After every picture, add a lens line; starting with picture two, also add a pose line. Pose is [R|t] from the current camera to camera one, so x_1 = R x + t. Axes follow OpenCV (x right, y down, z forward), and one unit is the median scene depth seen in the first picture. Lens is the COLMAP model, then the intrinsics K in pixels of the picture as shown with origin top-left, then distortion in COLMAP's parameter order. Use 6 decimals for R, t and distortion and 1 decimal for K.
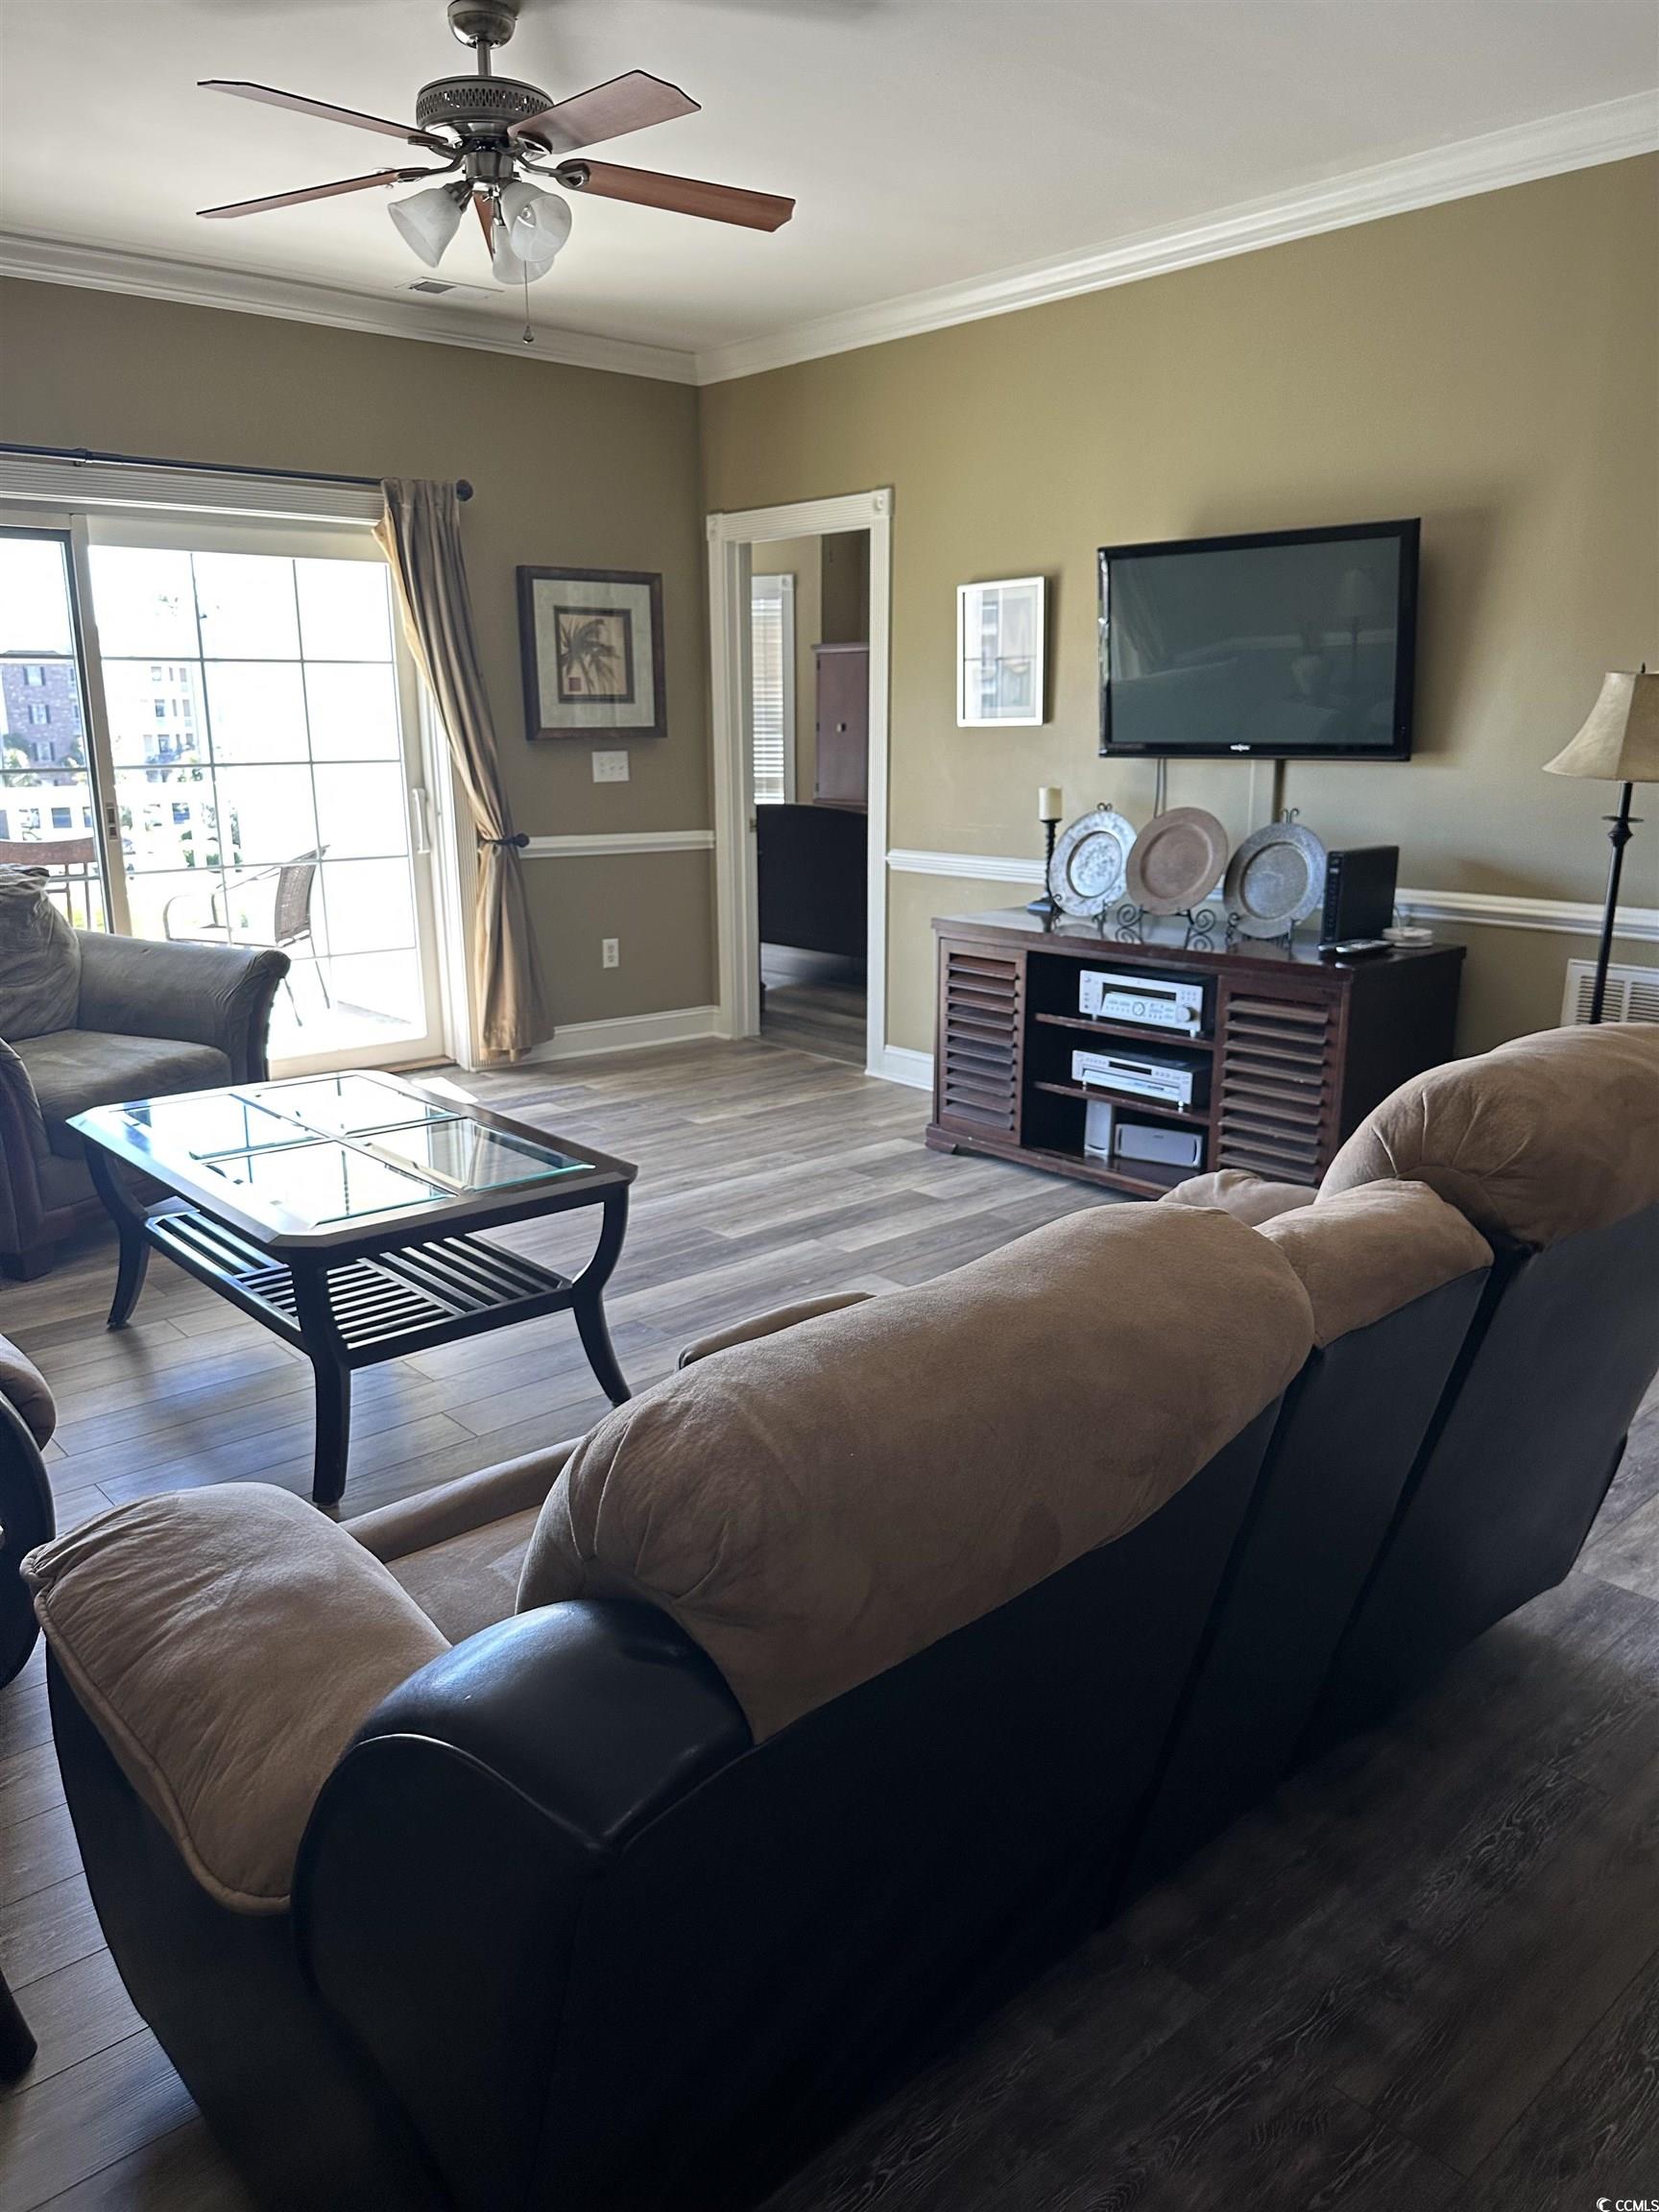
lens RADIAL K [[1568.2, 0, 823.0], [0, 1568.2, 1153.7], [0, 0, 1]] dist [0.058672, -0.074207]
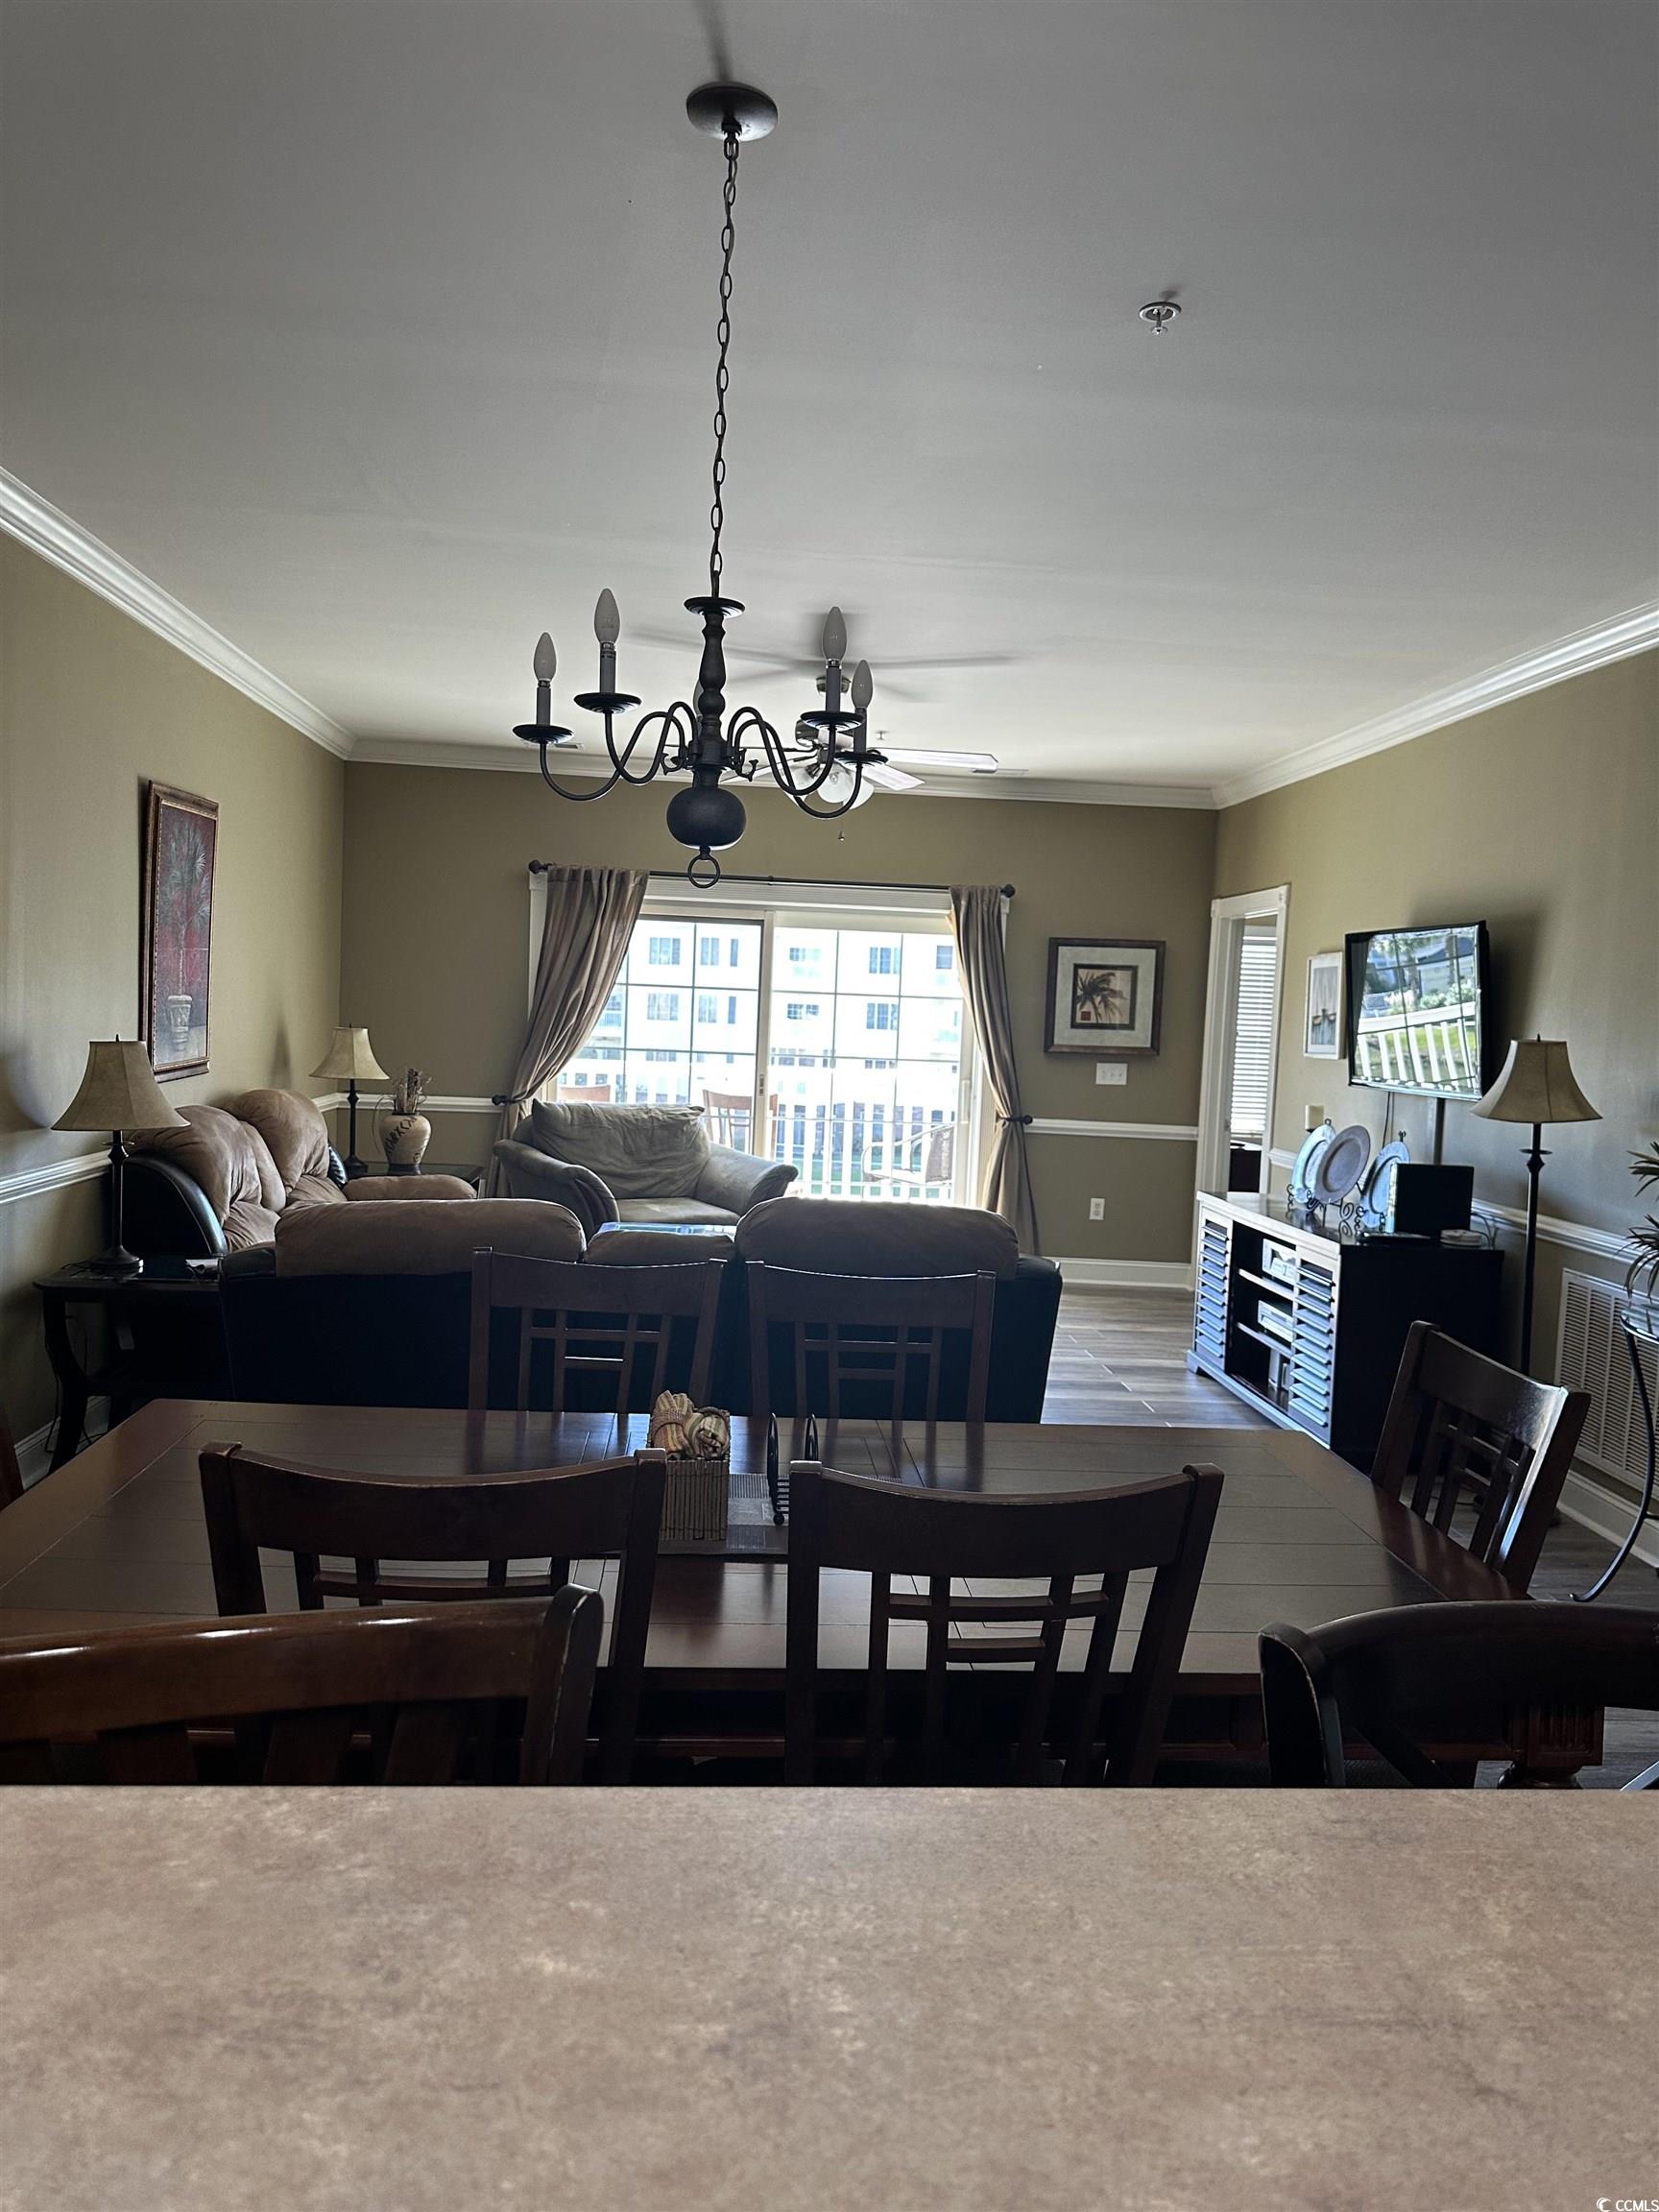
lens RADIAL K [[1543.4, 0, 826.0], [0, 1543.4, 1107.1], [0, 0, 1]] dist [0.108784, -0.167121]
pose [[0.797150, 0.077055, -0.598844, 0.493532], [-0.208397, 0.965985, -0.153111, 0.039712], [0.566677, 0.246850, 0.786093, -0.193402]]
